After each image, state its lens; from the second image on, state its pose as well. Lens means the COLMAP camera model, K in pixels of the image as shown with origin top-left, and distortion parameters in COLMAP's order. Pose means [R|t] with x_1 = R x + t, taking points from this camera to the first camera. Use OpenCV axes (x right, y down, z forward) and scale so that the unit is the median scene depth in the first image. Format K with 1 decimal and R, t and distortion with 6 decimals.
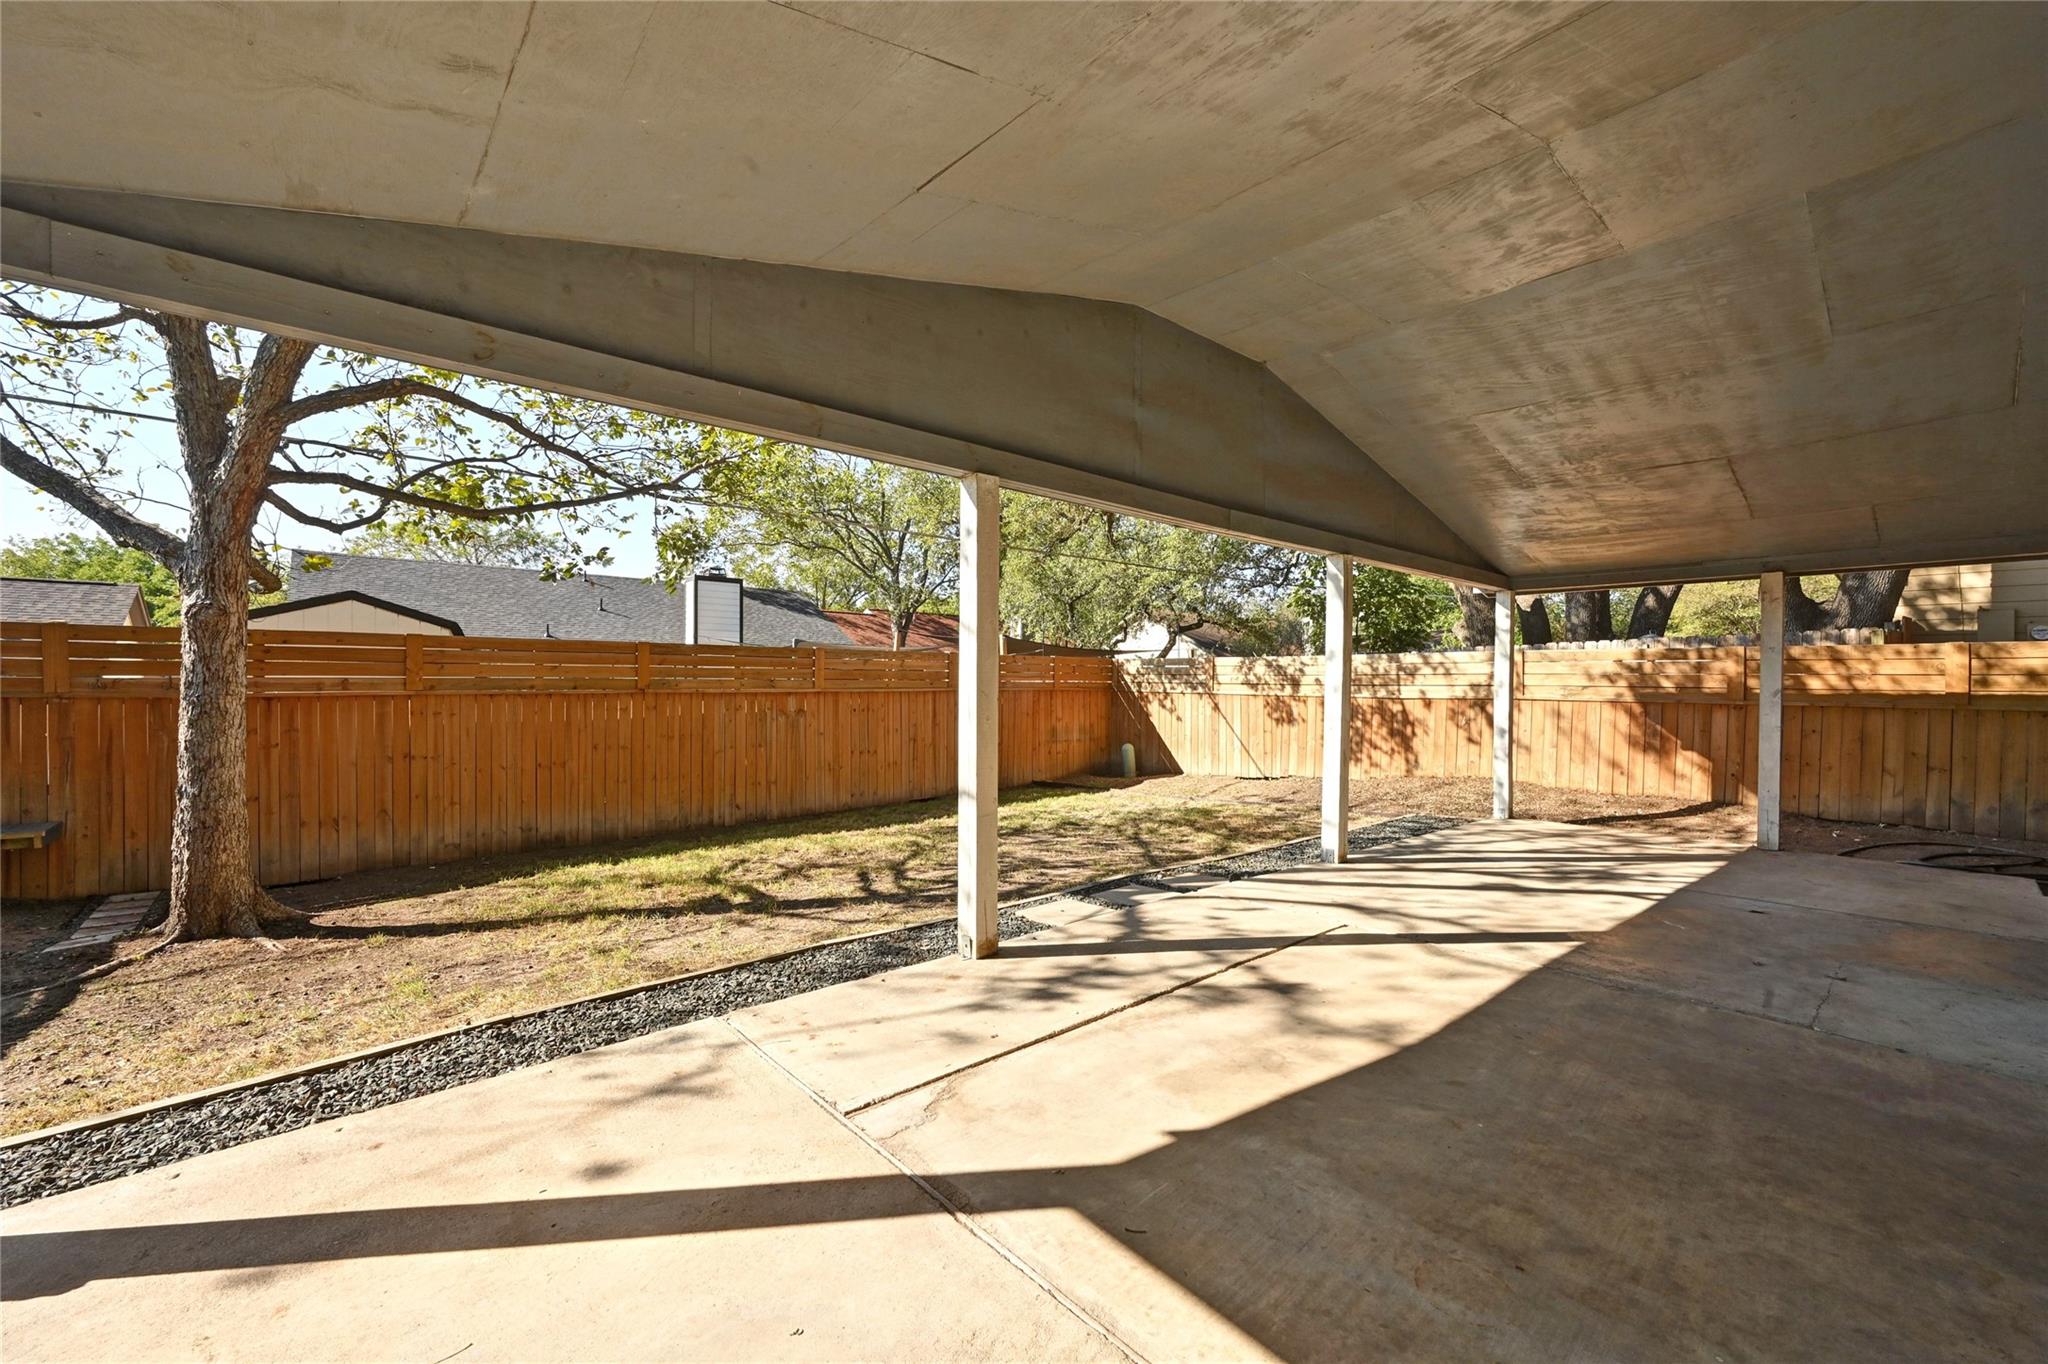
lens RADIAL K [[810.3, 0, 1031.0], [0, 810.3, 681.2], [0, 0, 1]] dist [-0.000100, 0.000132]
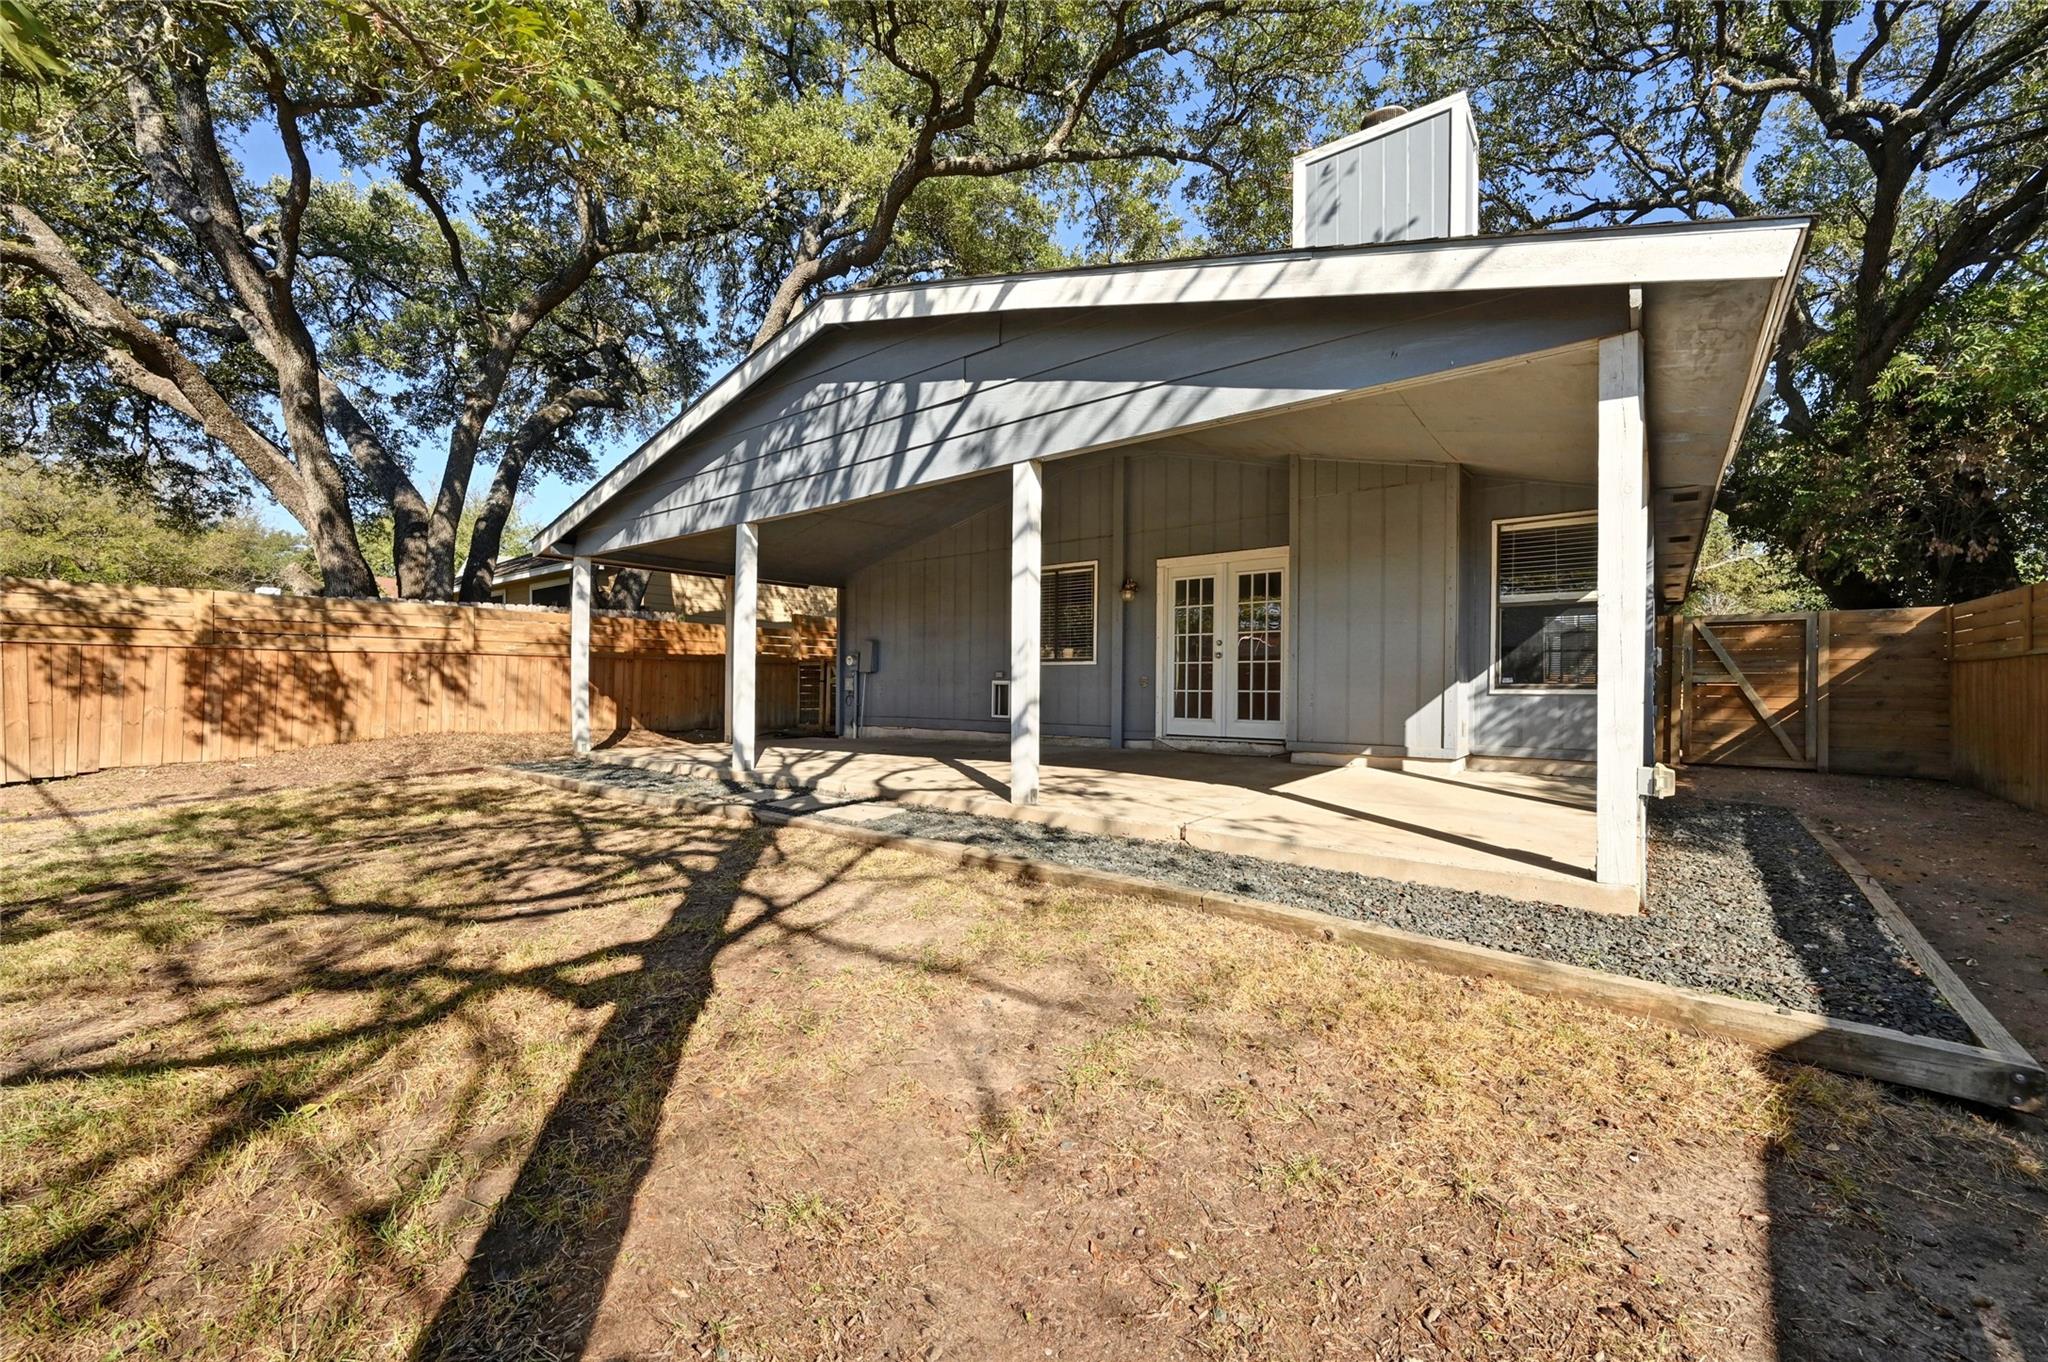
lens RADIAL K [[809.5, 0, 1018.2], [0, 809.5, 683.9], [0, 0, 1]] dist [-0.001676, 0.000023]
pose [[-0.182044, -0.003478, 0.983284, -0.506785], [-0.009097, 0.999957, 0.001853, 0.042738], [-0.983248, -0.008608, -0.182068, 0.454159]]
